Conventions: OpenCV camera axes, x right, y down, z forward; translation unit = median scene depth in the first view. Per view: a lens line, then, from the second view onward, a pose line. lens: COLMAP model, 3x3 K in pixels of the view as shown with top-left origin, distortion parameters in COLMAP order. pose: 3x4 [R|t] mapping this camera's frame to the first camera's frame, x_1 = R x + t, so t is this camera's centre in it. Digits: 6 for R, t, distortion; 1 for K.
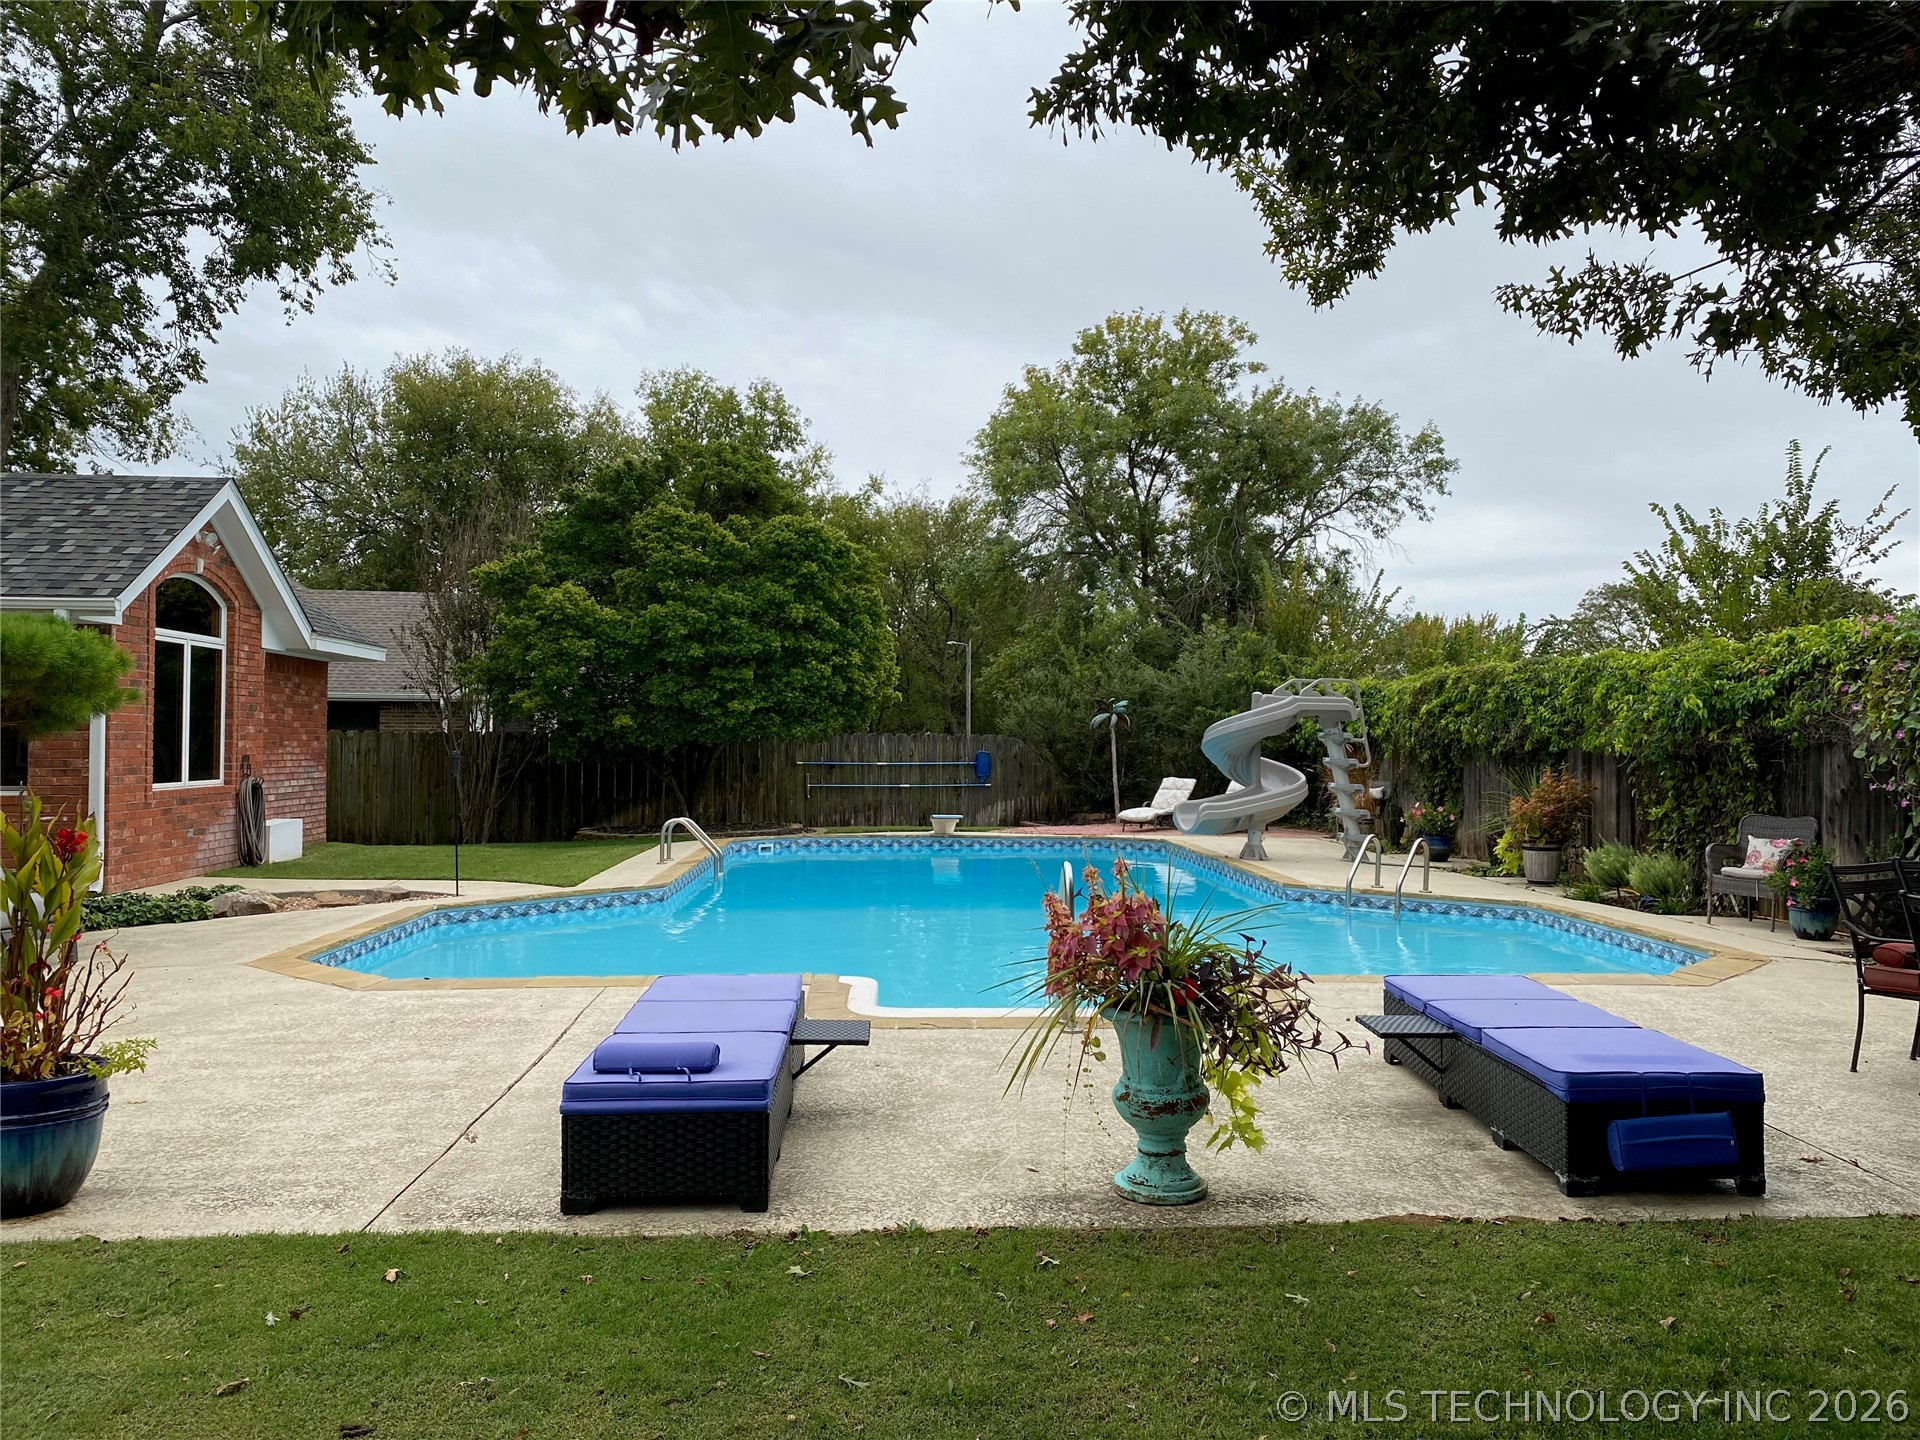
lens RADIAL K [[1469.8, 0, 951.4], [0, 1469.8, 720.9], [0, 0, 1]] dist [-0.011904, 0.033284]
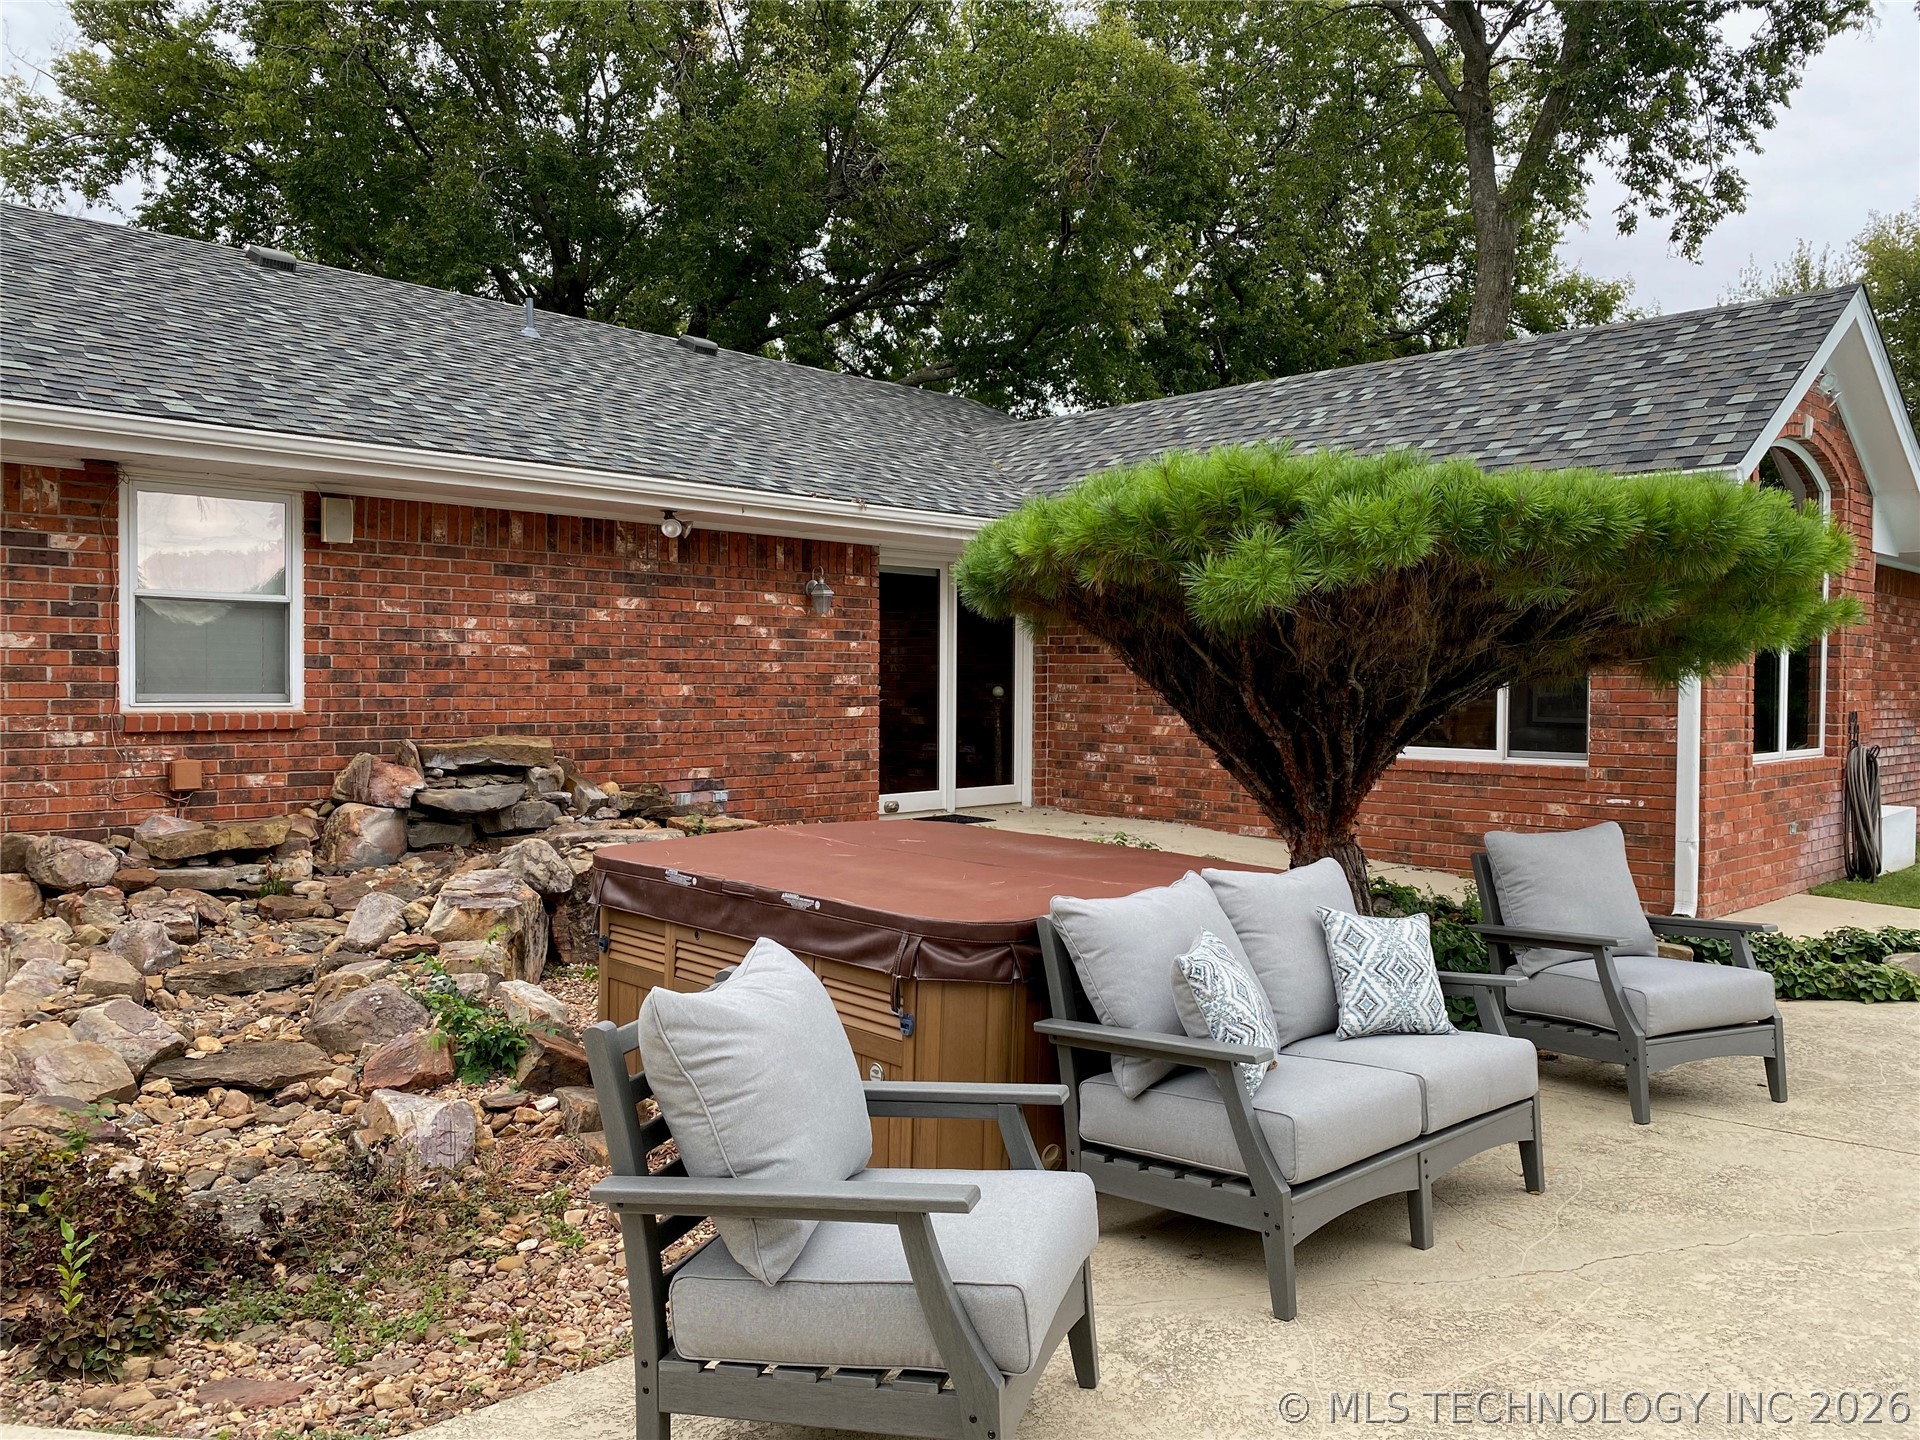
lens RADIAL K [[1473.2, 0, 958.0], [0, 1473.2, 690.0], [0, 0, 1]] dist [0.137828, -0.135415]
pose [[0.644688, 0.005315, -0.764427, -0.283777], [0.005684, 0.999915, 0.011746, 0.003652], [0.764425, -0.011918, 0.644603, 0.318648]]
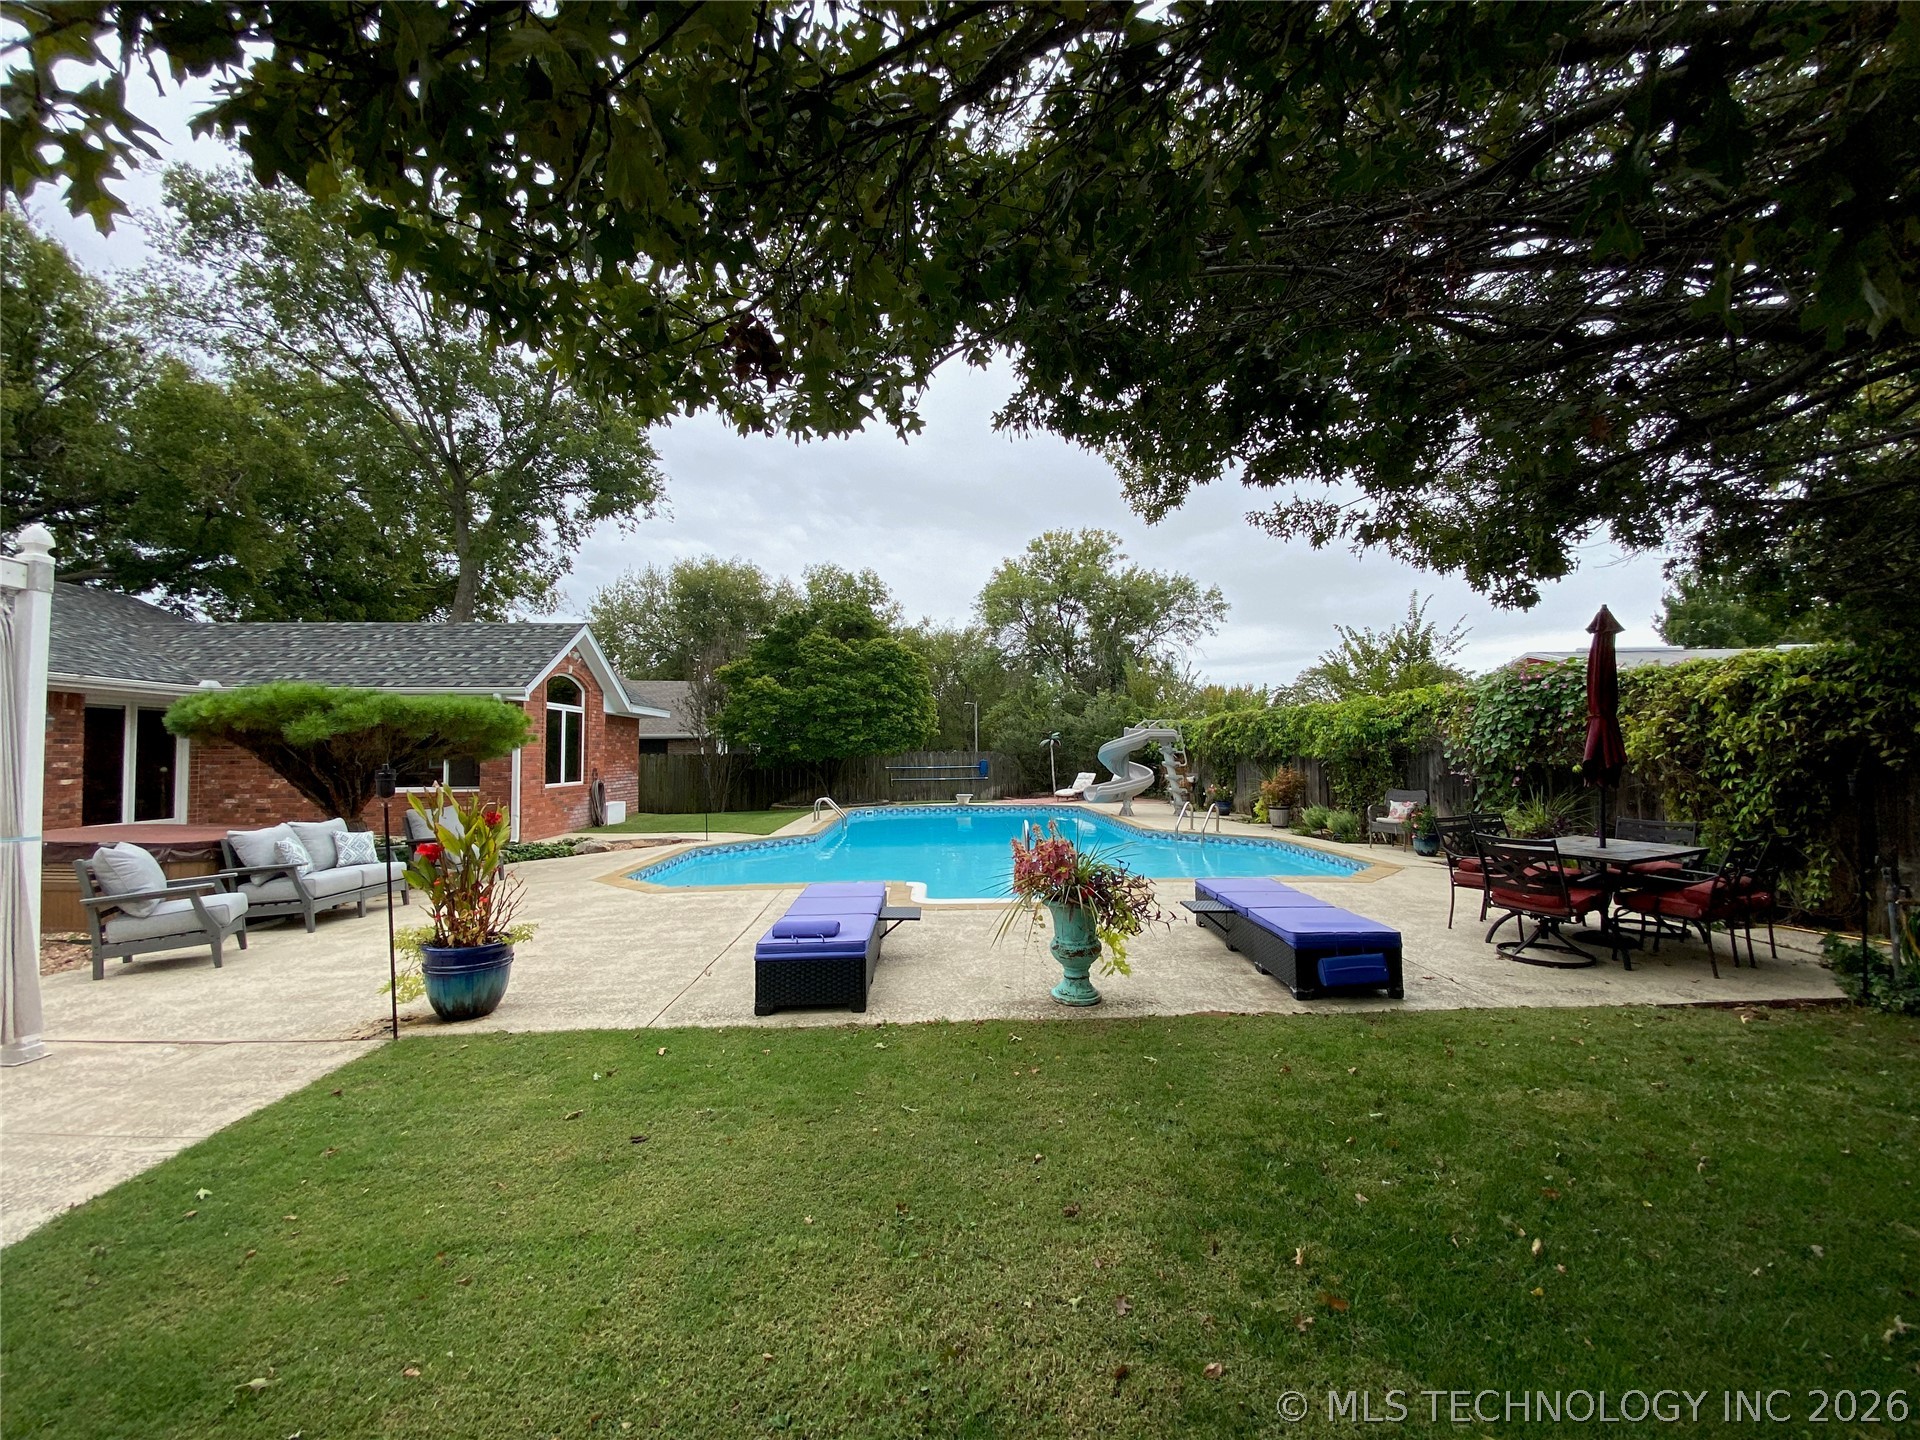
lens RADIAL K [[768.3, 0, 961.0], [0, 768.3, 724.5], [0, 0, 1]] dist [0.023564, -0.023164]
pose [[0.999860, -0.014722, -0.007910, 0.002947], [0.014515, 0.999567, -0.025586, -0.001339], [0.008284, 0.025468, 0.999641, 0.004833]]
